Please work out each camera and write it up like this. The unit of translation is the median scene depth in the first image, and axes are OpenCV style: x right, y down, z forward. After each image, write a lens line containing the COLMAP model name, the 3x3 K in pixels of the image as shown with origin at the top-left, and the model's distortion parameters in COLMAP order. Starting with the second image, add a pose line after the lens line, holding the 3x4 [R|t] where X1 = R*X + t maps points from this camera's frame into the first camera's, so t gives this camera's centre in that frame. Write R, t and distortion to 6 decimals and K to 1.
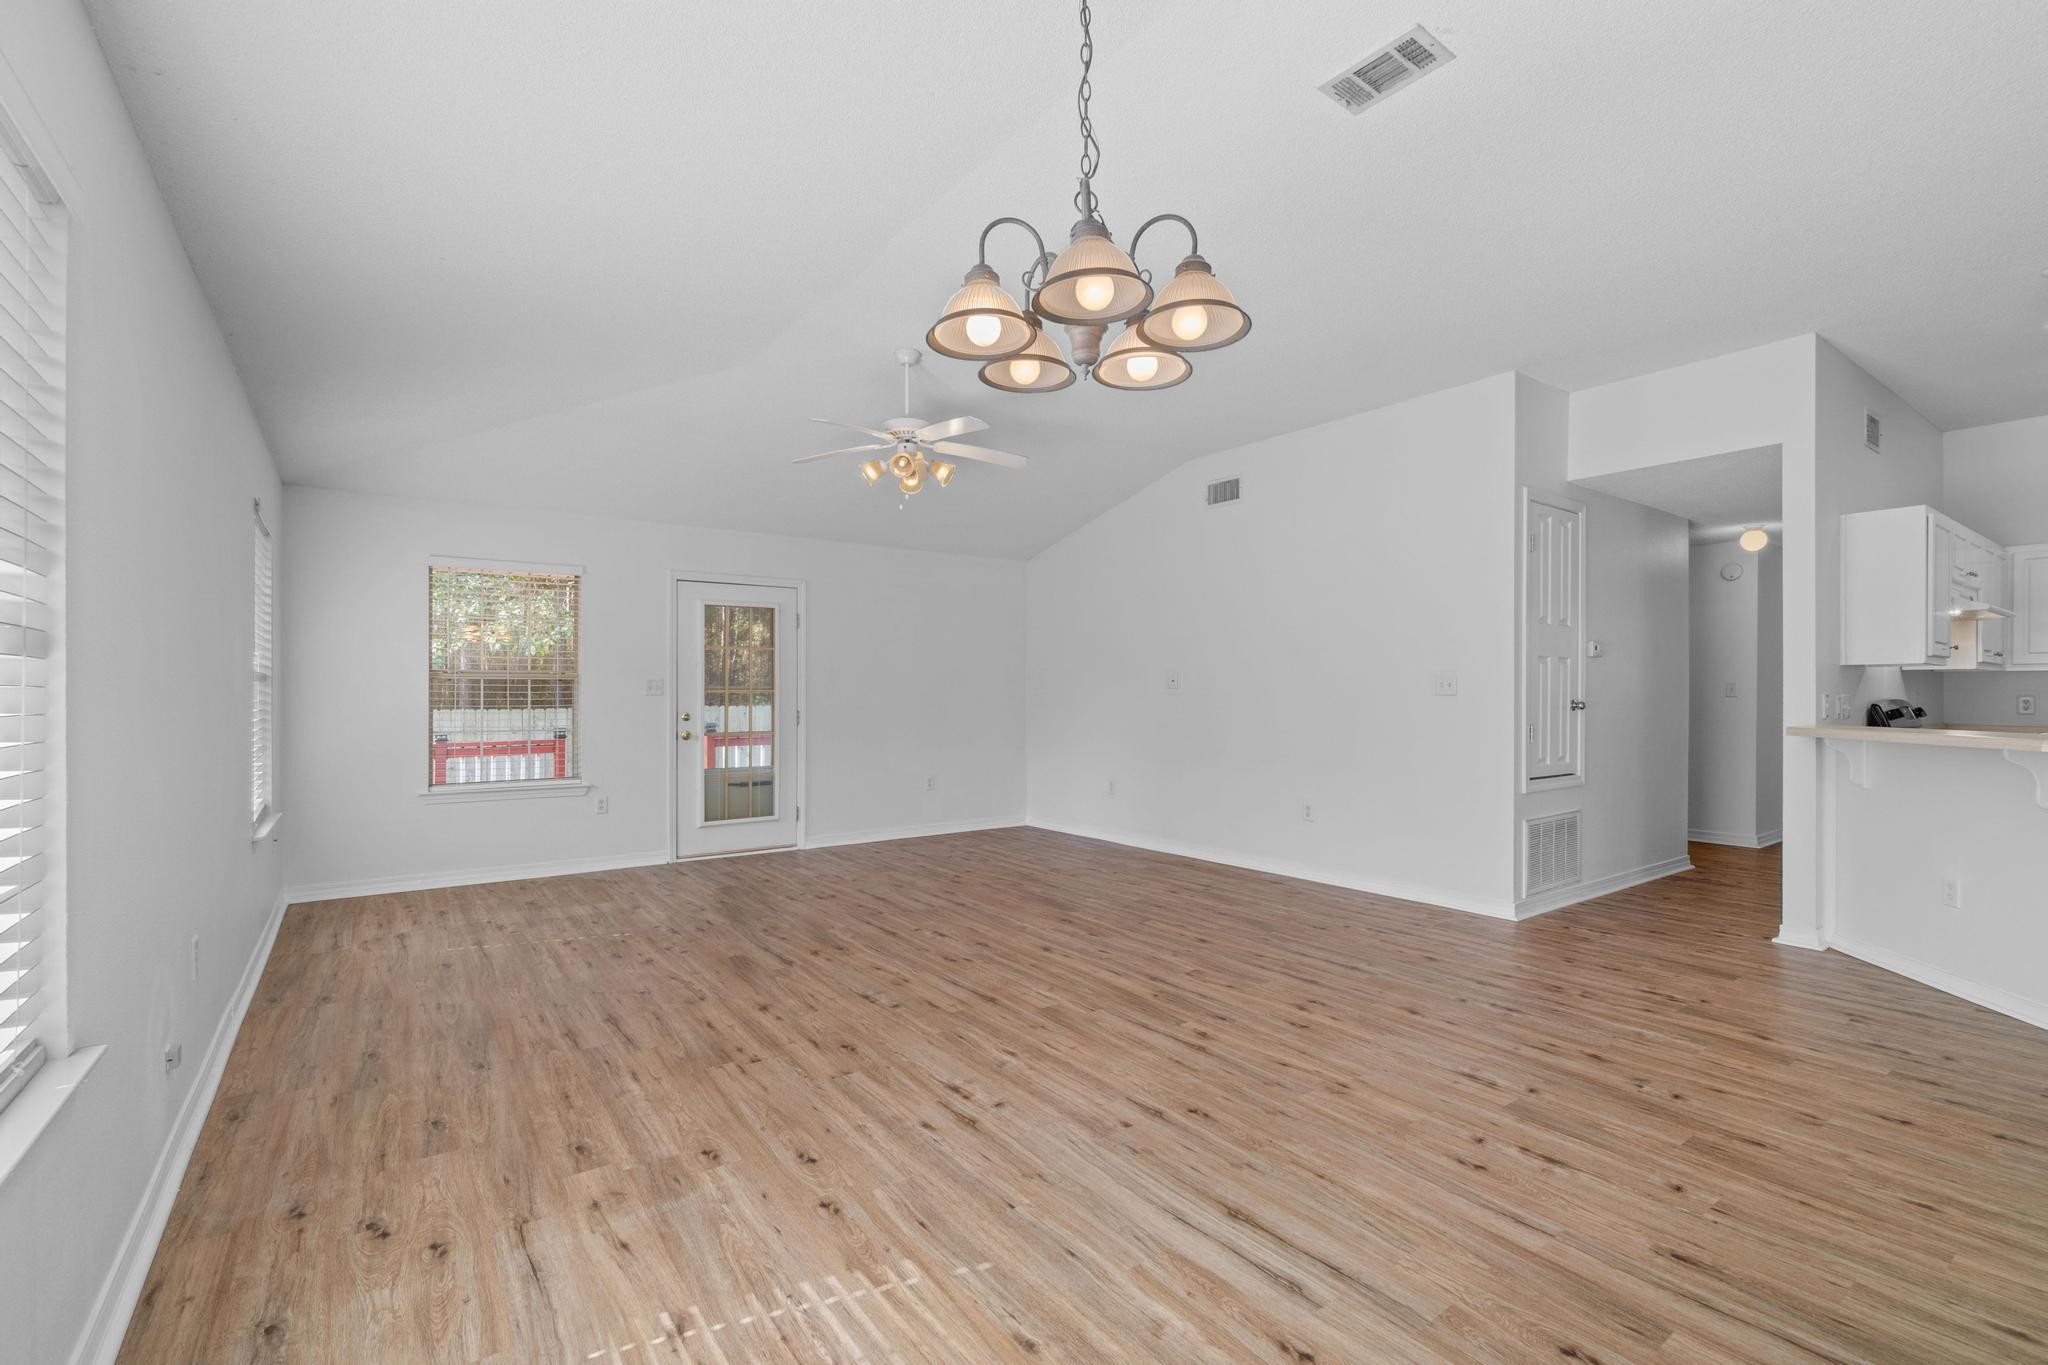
lens RADIAL K [[896.9, 0, 1020.4], [0, 896.9, 675.8], [0, 0, 1]] dist [-0.006882, 0.002672]
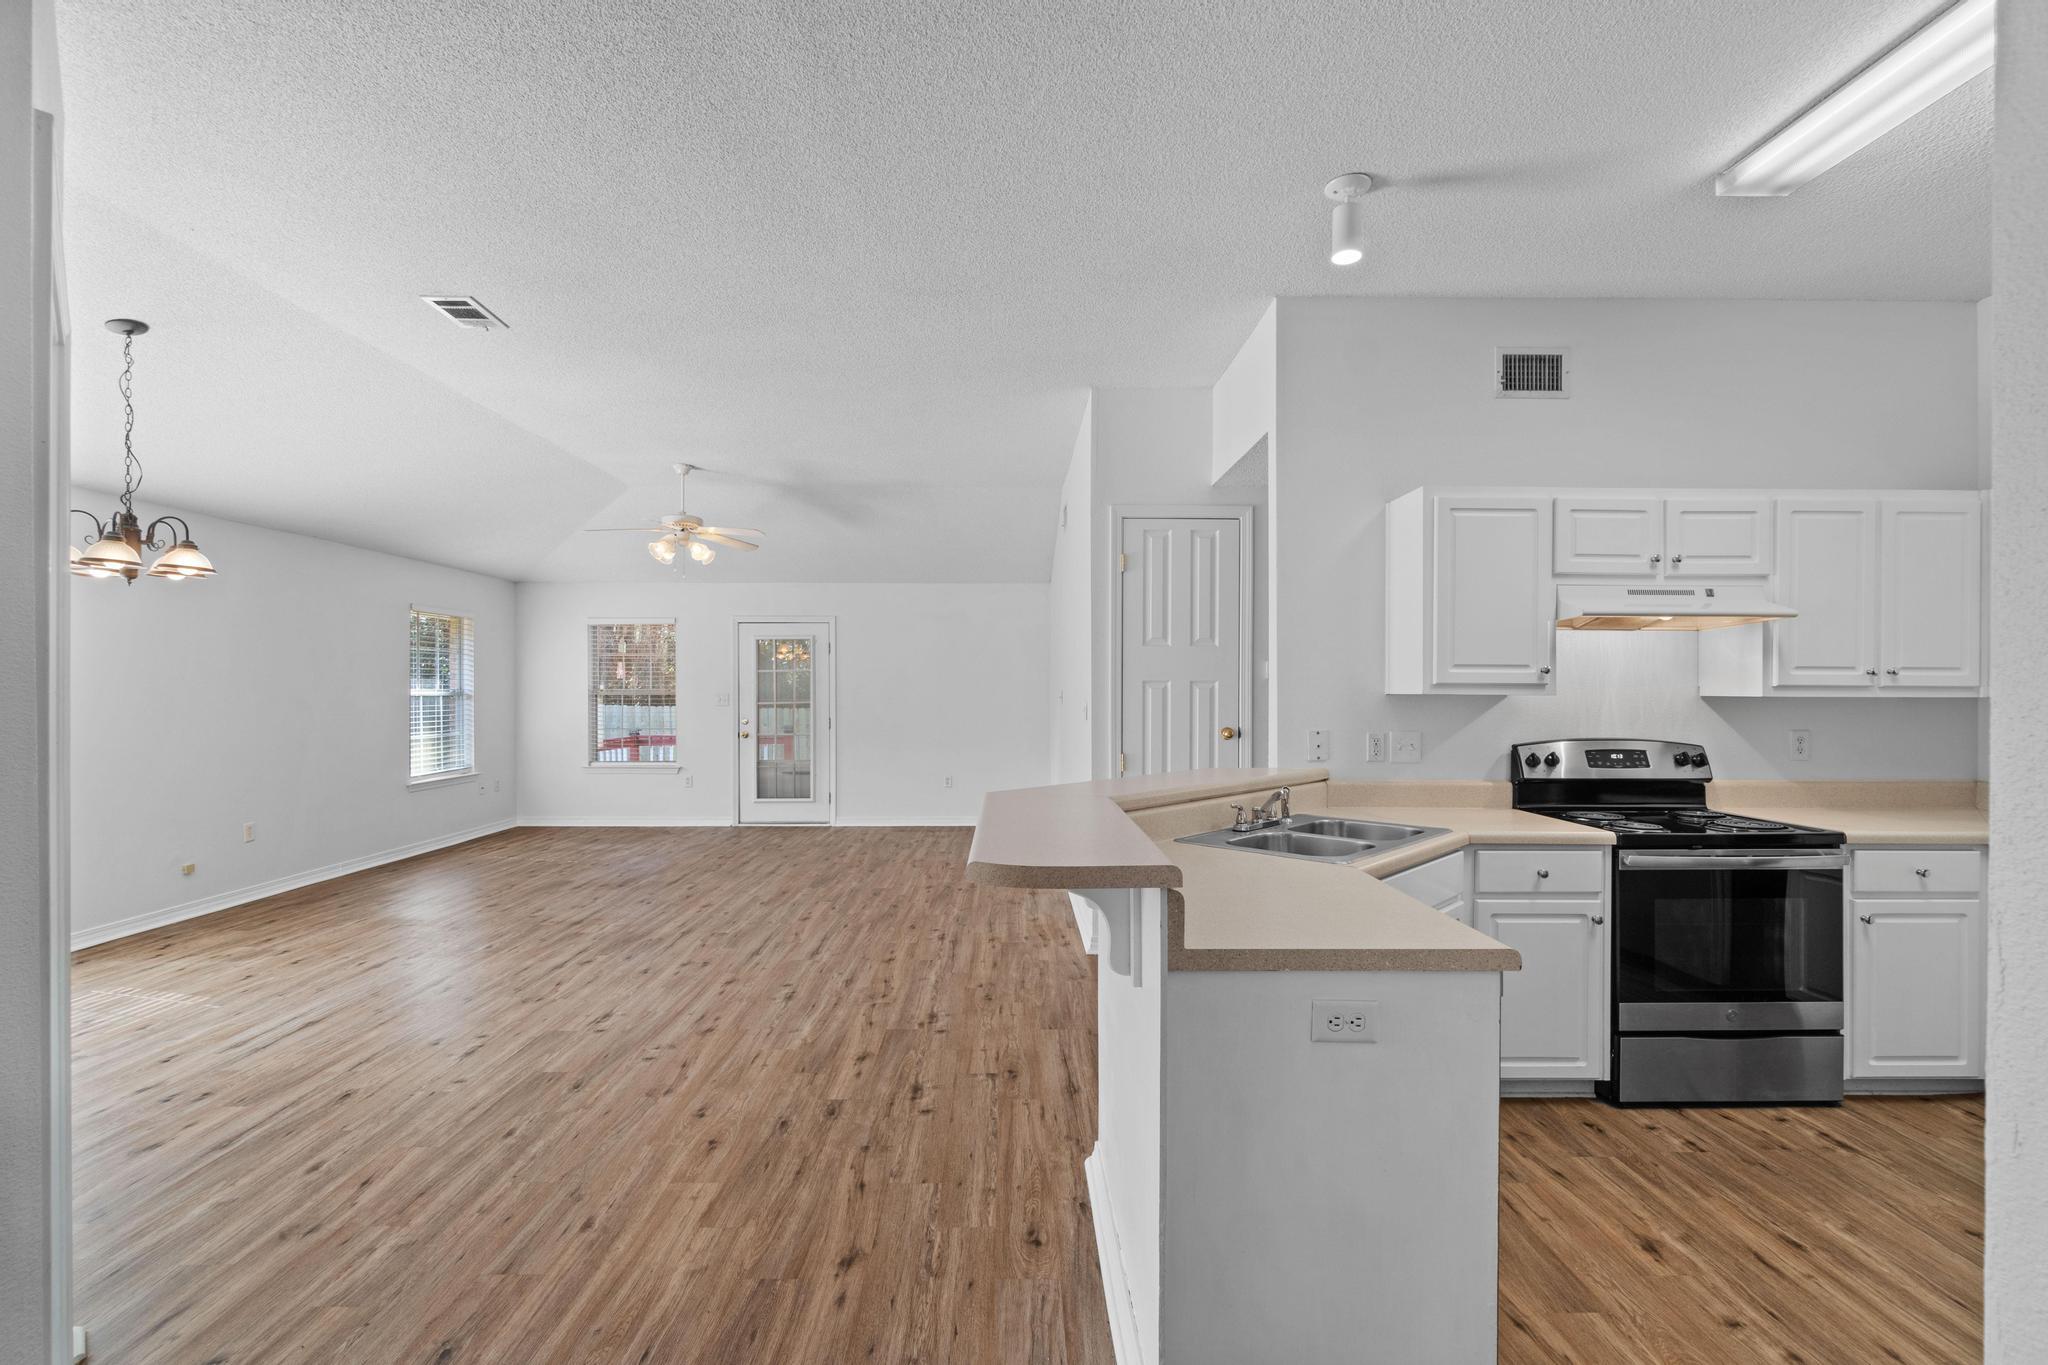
lens RADIAL K [[896.9, 0, 1011.9], [0, 896.9, 690.6], [0, 0, 1]] dist [-0.006882, 0.002672]
pose [[0.816247, 0.001834, -0.577700, 1.395513], [0.011371, 0.999750, 0.019240, -0.042695], [0.577591, -0.022274, 0.816023, 0.216954]]
